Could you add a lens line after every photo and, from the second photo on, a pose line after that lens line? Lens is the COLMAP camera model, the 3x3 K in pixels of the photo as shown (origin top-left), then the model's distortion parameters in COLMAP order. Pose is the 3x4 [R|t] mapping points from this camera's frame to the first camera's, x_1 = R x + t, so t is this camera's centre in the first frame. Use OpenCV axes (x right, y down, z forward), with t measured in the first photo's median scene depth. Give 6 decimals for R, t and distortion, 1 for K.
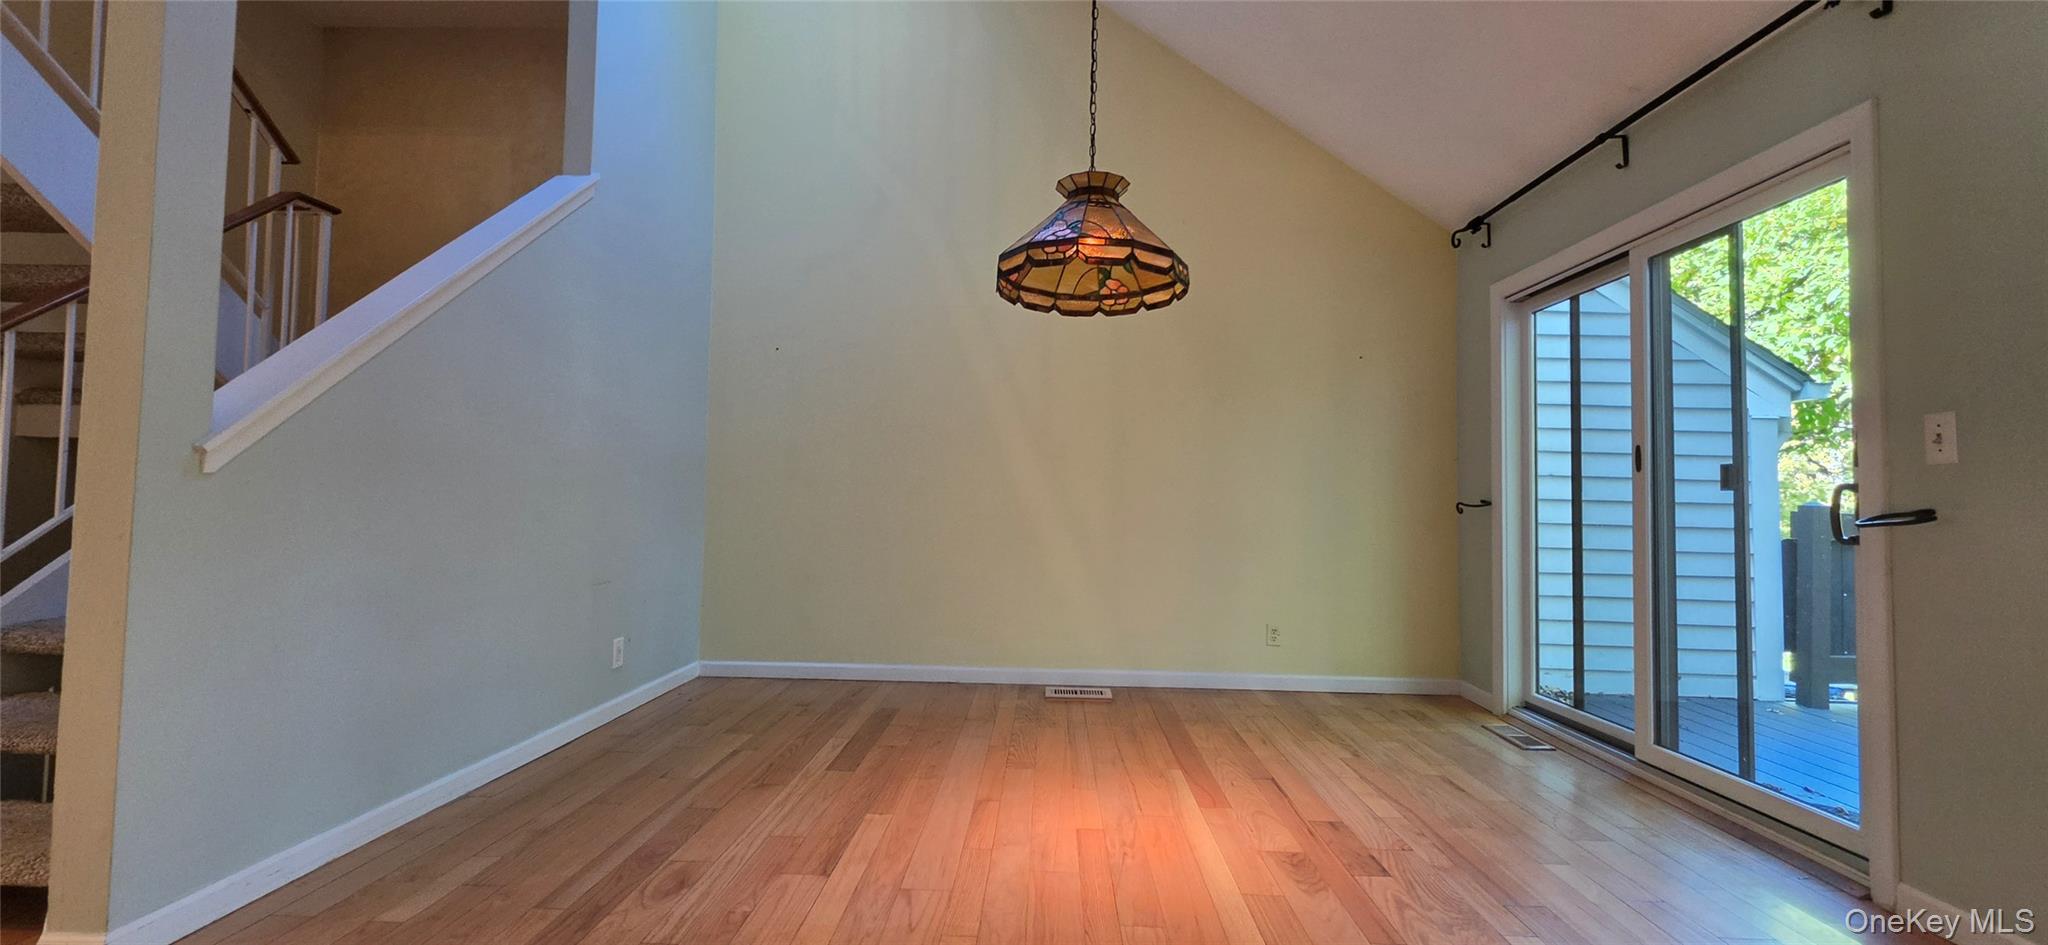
lens RADIAL K [[820.1, 0, 1011.7], [0, 820.1, 463.9], [0, 0, 1]] dist [0.000694, -0.001734]
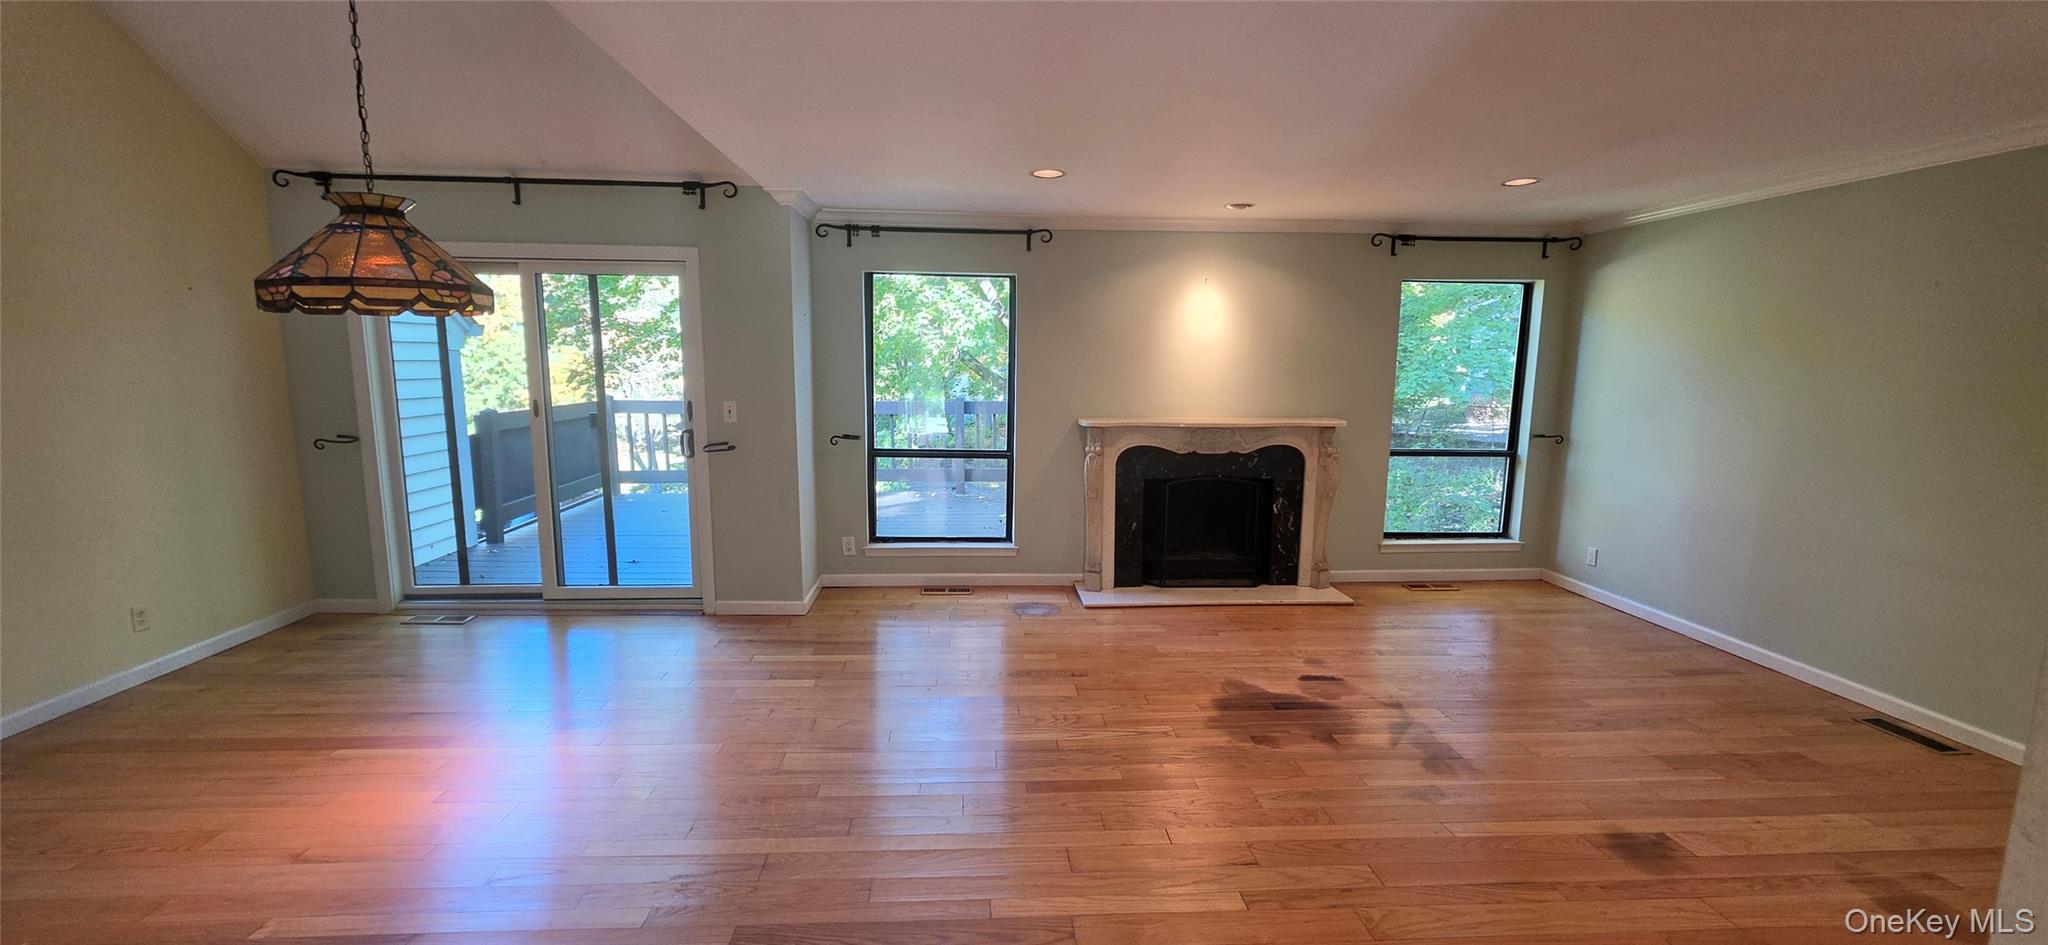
lens RADIAL K [[820.1, 0, 1023.4], [0, 820.1, 473.2], [0, 0, 1]] dist [0.000694, -0.001734]
pose [[-0.113692, -0.165317, 0.979665, -0.836537], [-0.058354, 0.985468, 0.159524, -0.182091], [-0.991801, -0.039031, -0.121687, 0.287062]]
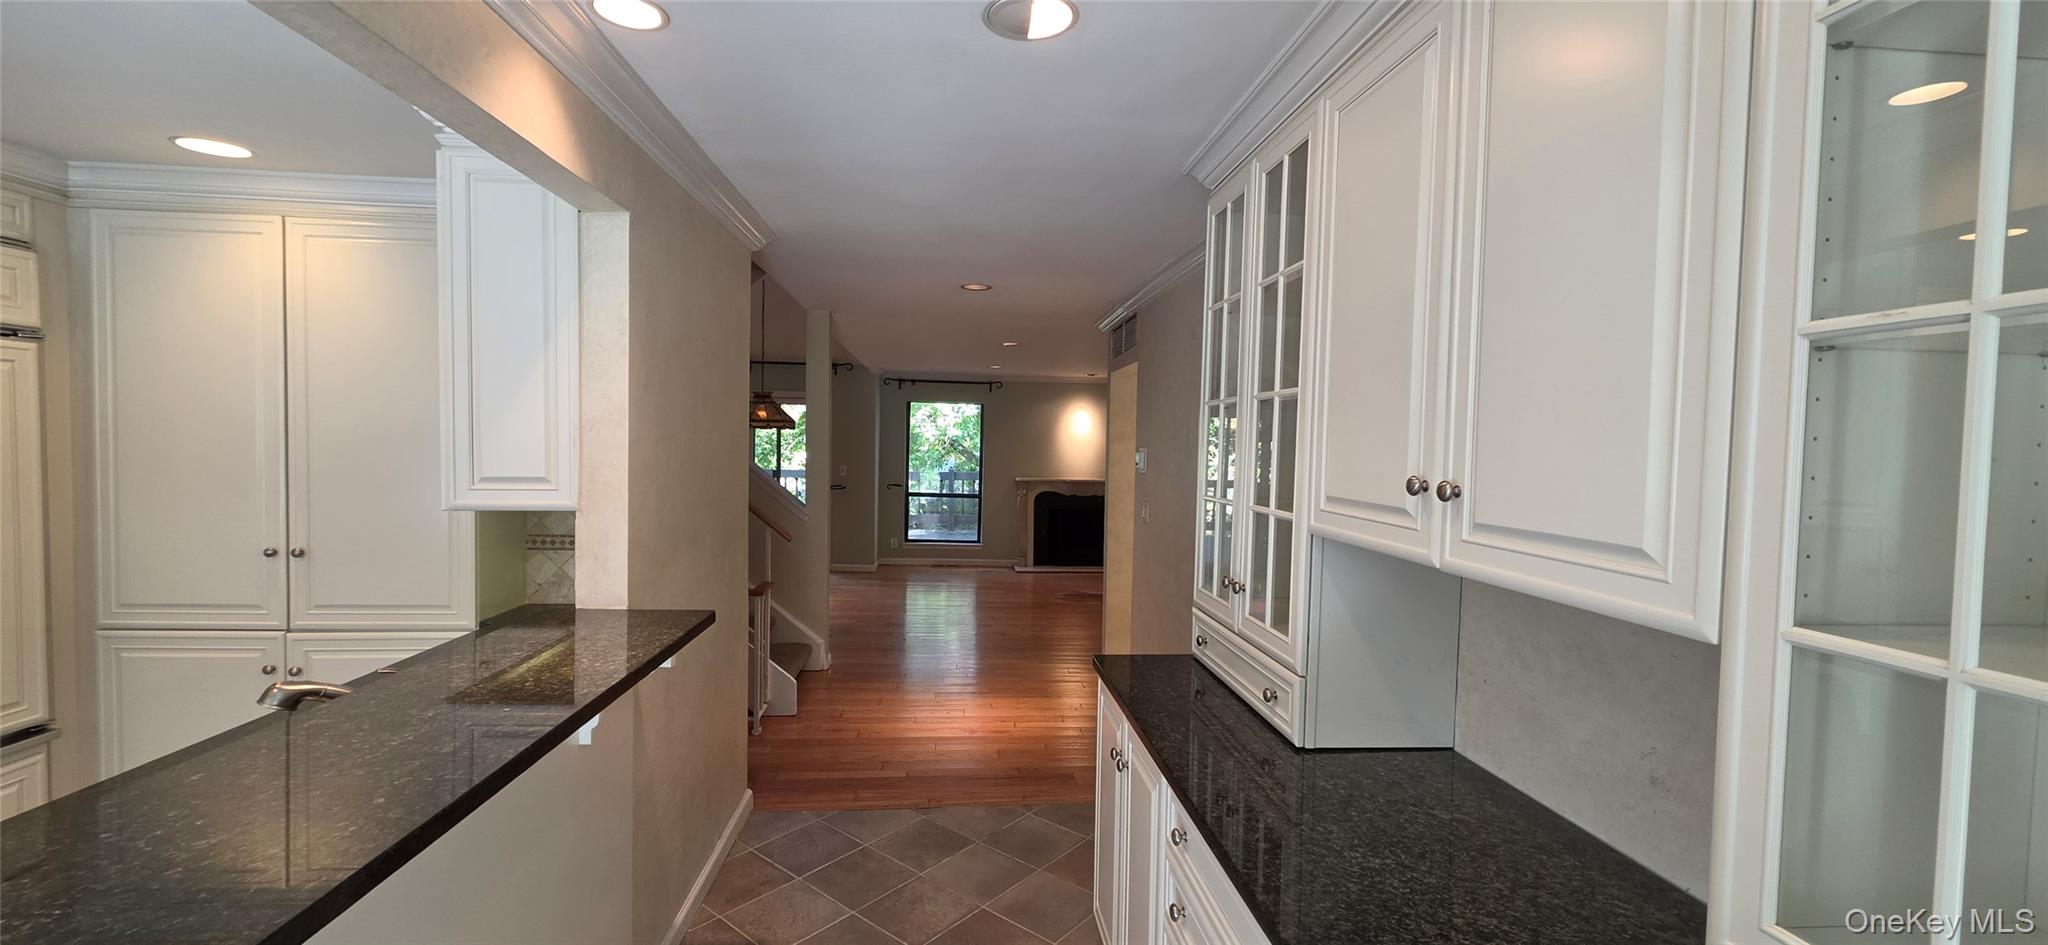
lens RADIAL K [[820.1, 0, 1023.7], [0, 820.1, 469.9], [0, 0, 1]] dist [0.000694, -0.001734]
pose [[-0.133646, -0.062376, 0.989064, -2.438092], [-0.070397, 0.996094, 0.053307, -0.236431], [-0.988526, -0.062503, -0.137515, 0.393530]]
